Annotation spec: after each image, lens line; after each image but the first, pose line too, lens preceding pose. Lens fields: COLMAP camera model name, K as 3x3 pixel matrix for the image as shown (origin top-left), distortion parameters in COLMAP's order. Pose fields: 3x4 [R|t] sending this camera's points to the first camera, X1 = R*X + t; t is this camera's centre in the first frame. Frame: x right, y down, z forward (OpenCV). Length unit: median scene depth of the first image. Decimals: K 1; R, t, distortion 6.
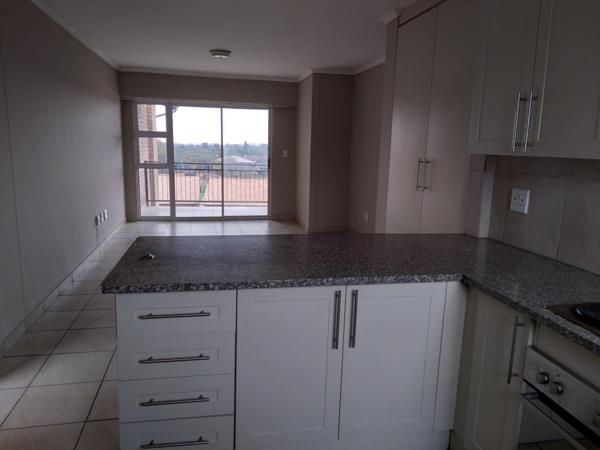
lens RADIAL K [[438.0, 0, 301.3], [0, 438.0, 222.5], [0, 0, 1]] dist [0.064566, -0.099030]
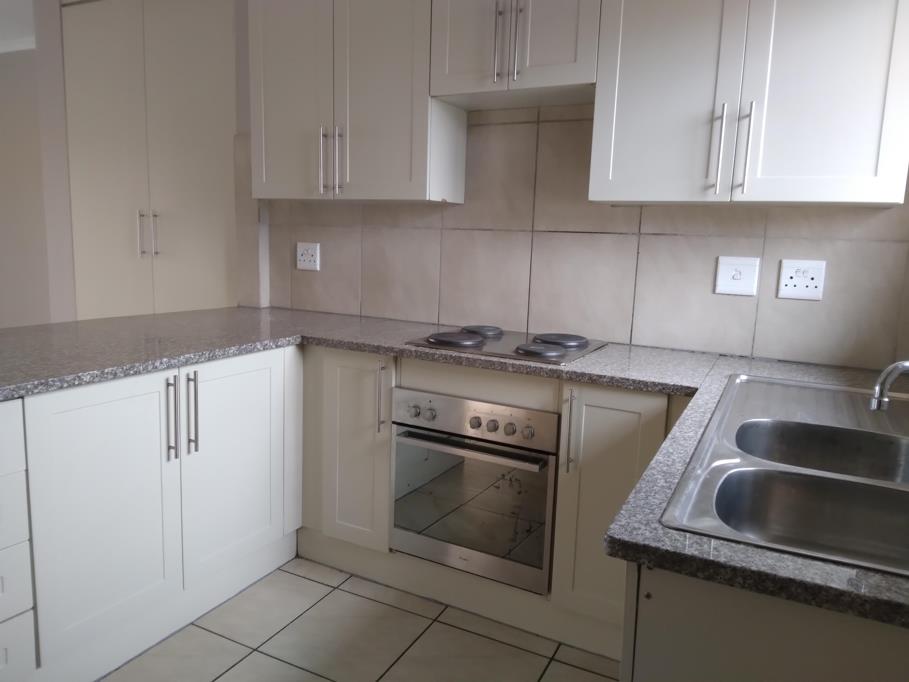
lens RADIAL K [[663.6, 0, 456.5], [0, 663.6, 337.1], [0, 0, 1]] dist [0.064566, -0.099030]
pose [[0.623705, -0.124467, 0.771687, -0.448127], [0.121168, 0.990703, 0.061860, 0.079283], [-0.772211, 0.054922, 0.632987, -0.045464]]
